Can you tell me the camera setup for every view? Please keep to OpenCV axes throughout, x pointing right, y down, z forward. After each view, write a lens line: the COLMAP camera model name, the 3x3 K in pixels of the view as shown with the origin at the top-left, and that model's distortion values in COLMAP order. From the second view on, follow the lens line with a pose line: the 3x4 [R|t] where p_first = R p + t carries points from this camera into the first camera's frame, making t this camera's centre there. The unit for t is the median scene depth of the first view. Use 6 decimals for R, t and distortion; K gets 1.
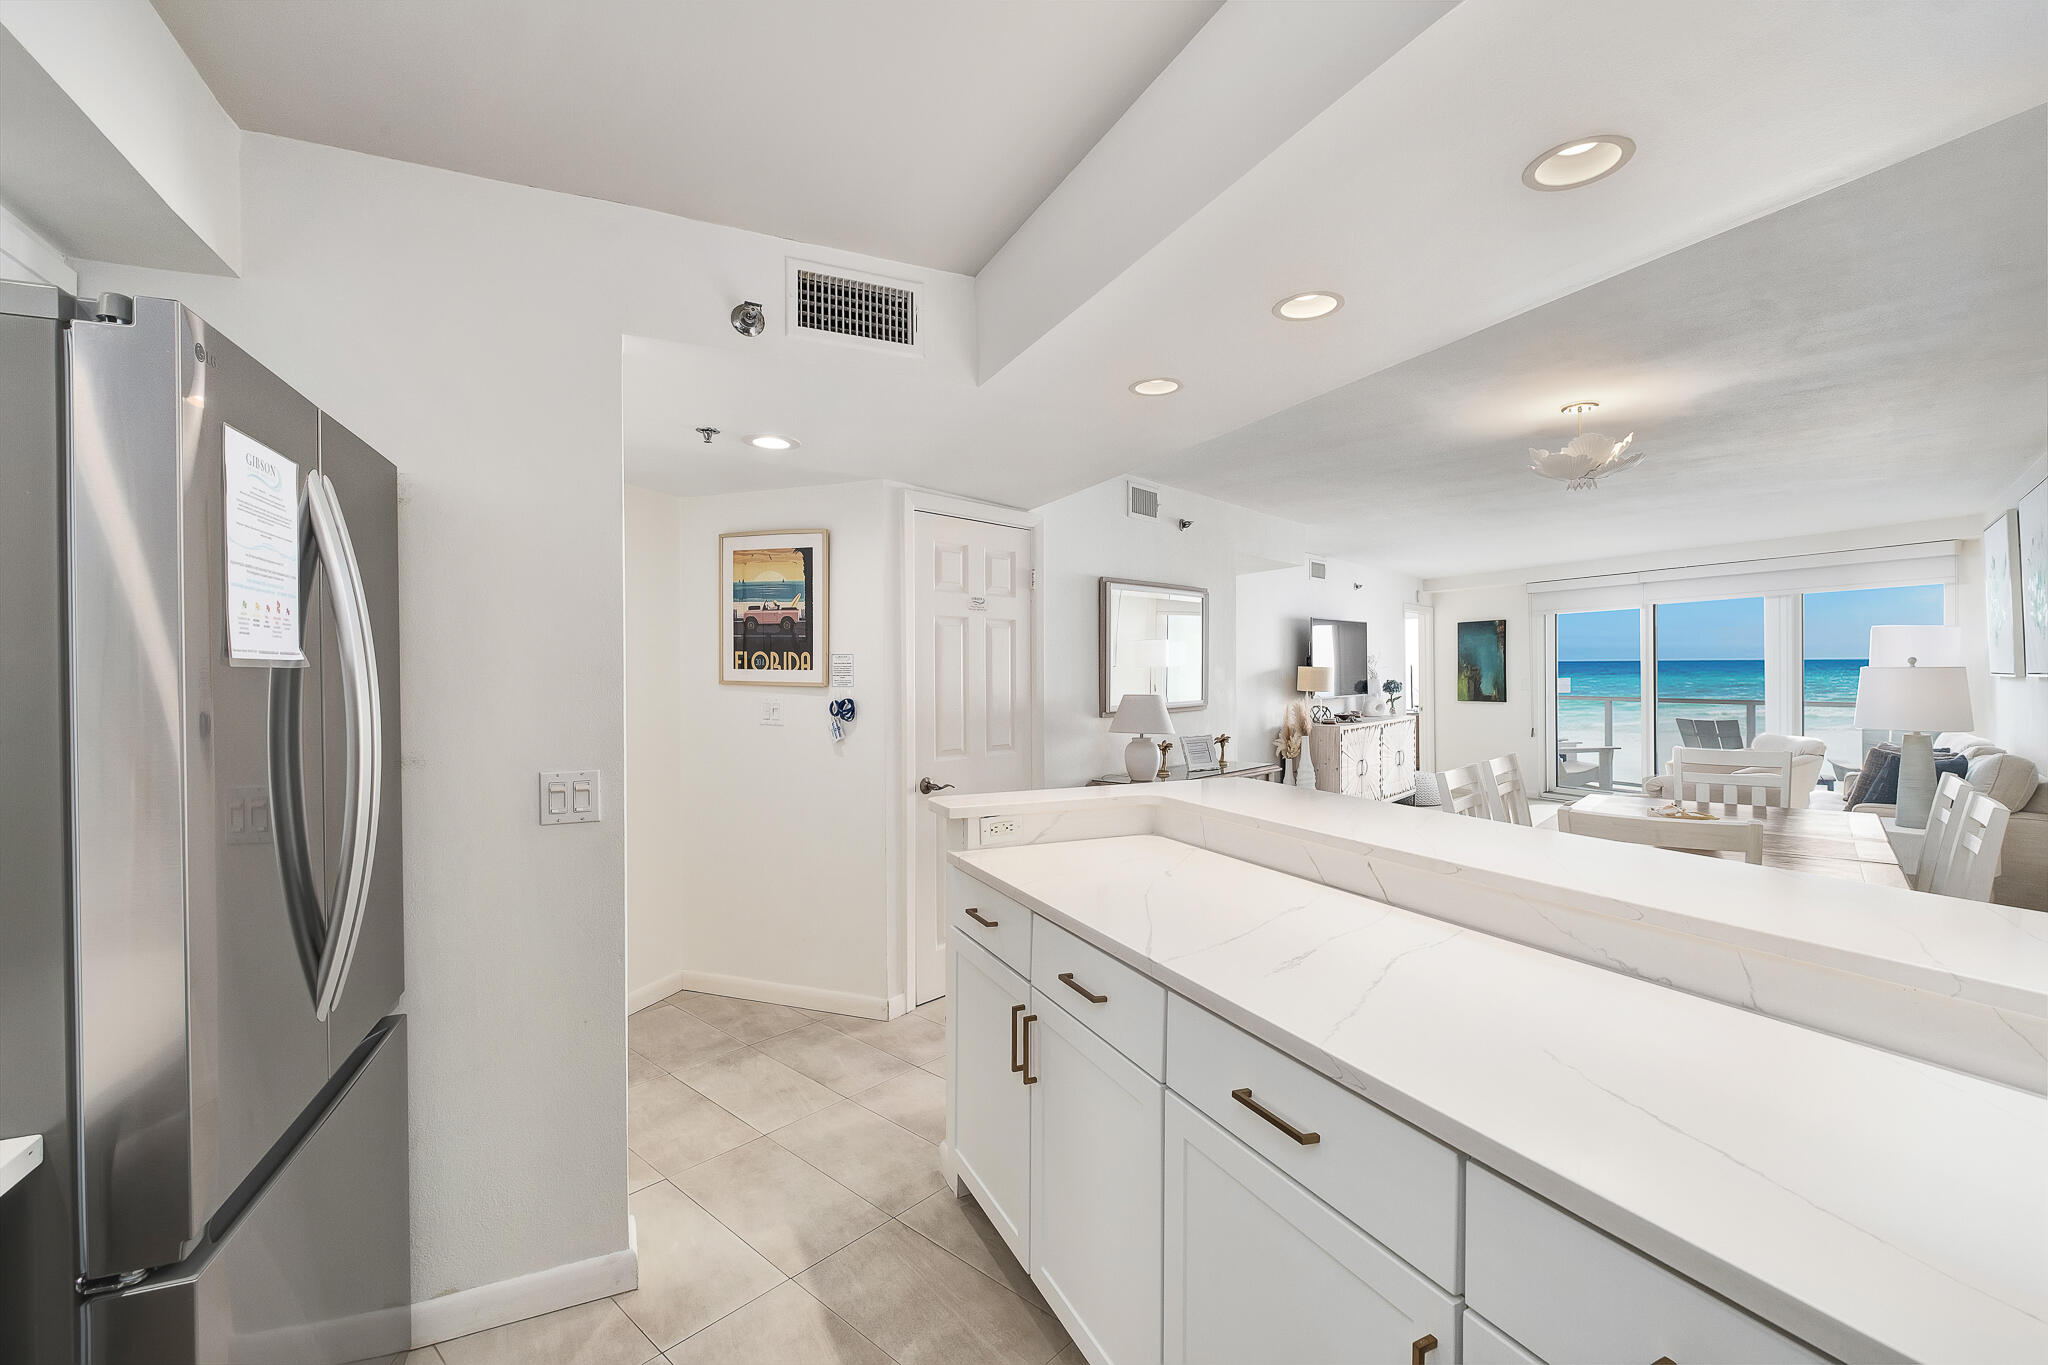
lens RADIAL K [[914.0, 0, 1023.2], [0, 914.0, 675.8], [0, 0, 1]] dist [0.024302, -0.008701]
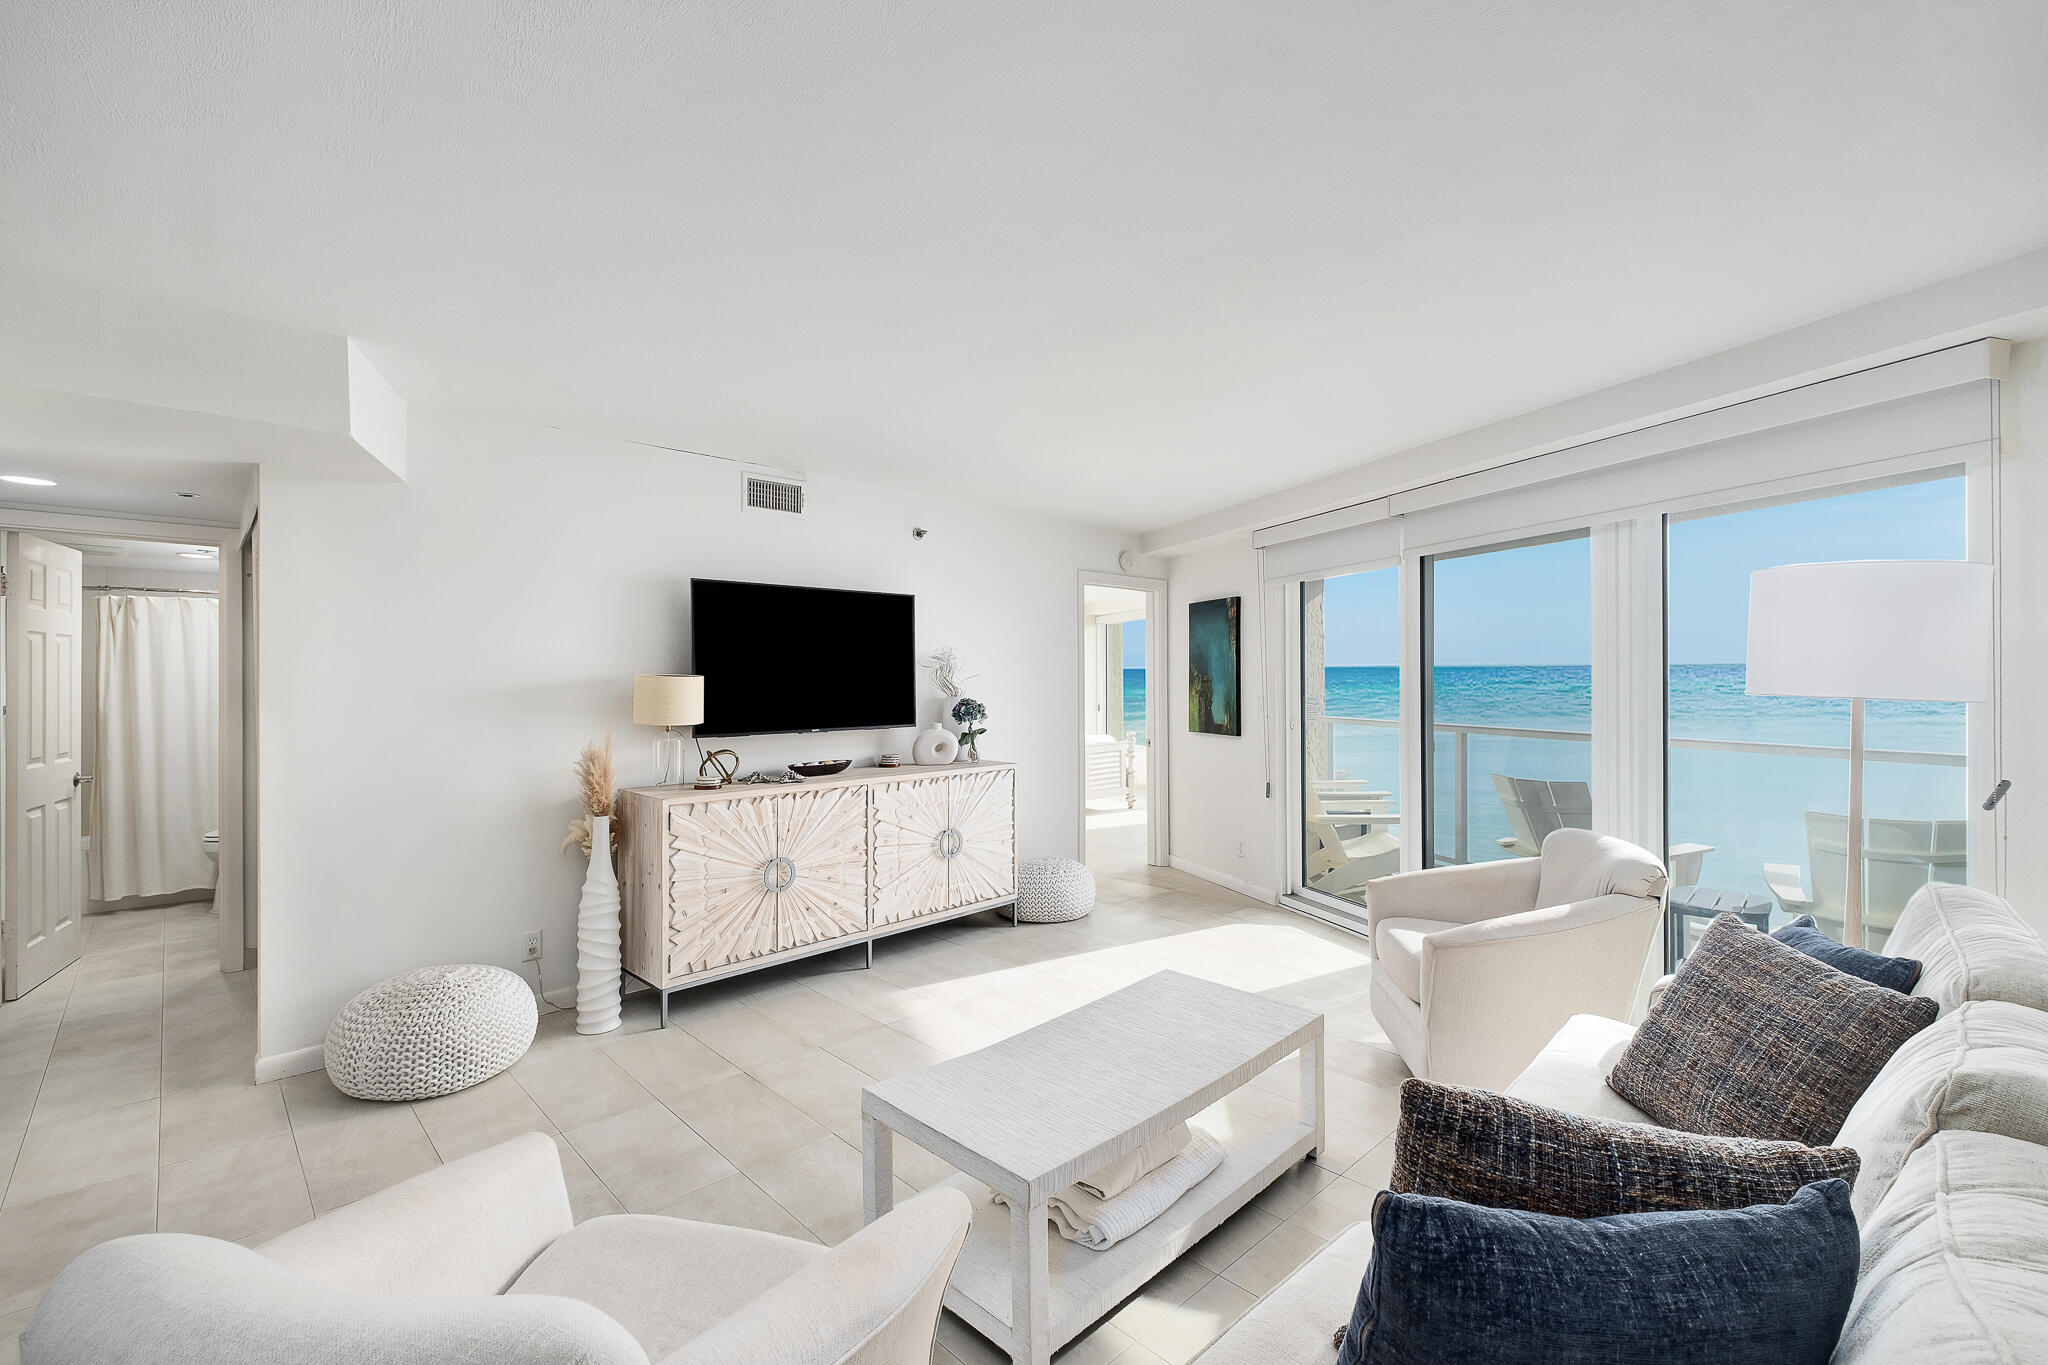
lens RADIAL K [[915.8, 0, 1018.5], [0, 915.8, 679.1], [0, 0, 1]] dist [-0.001445, 0.000021]
pose [[0.995957, 0.005012, -0.089693, 0.489102], [-0.005331, 0.999980, -0.003325, -0.005909], [0.089675, 0.003789, 0.995964, 0.452577]]
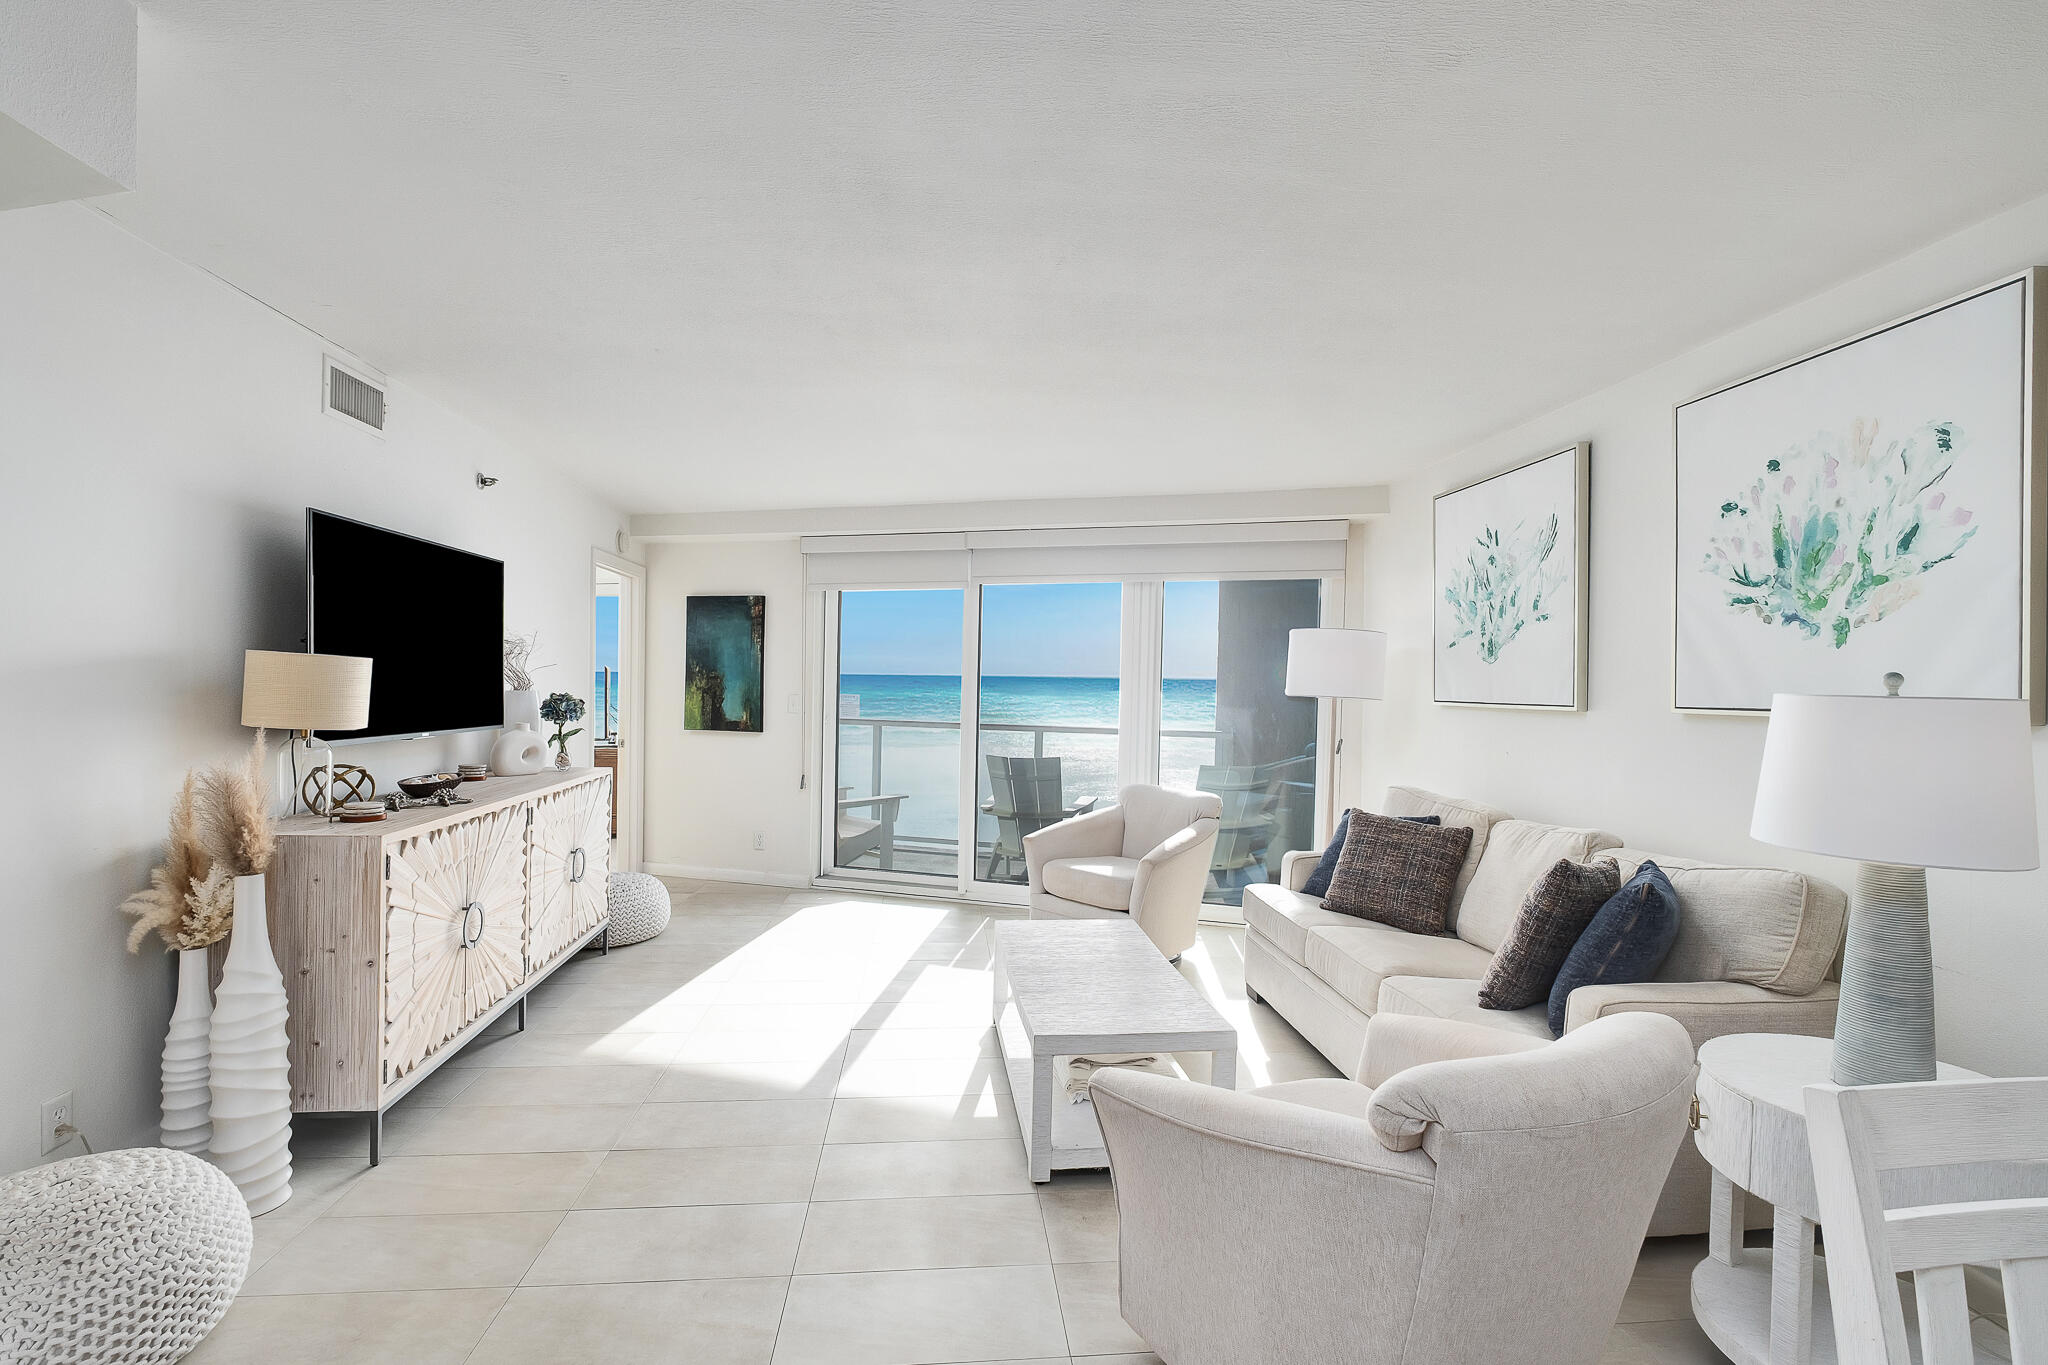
lens RADIAL K [[934.5, 0, 1048.3], [0, 934.5, 701.3], [0, 0, 1]] dist [-0.002227, -0.000567]
pose [[0.666600, 0.009720, 0.745352, 0.215507], [-0.023193, 0.999701, 0.007706, -0.000929], [-0.745054, -0.022423, 0.666627, 0.505199]]
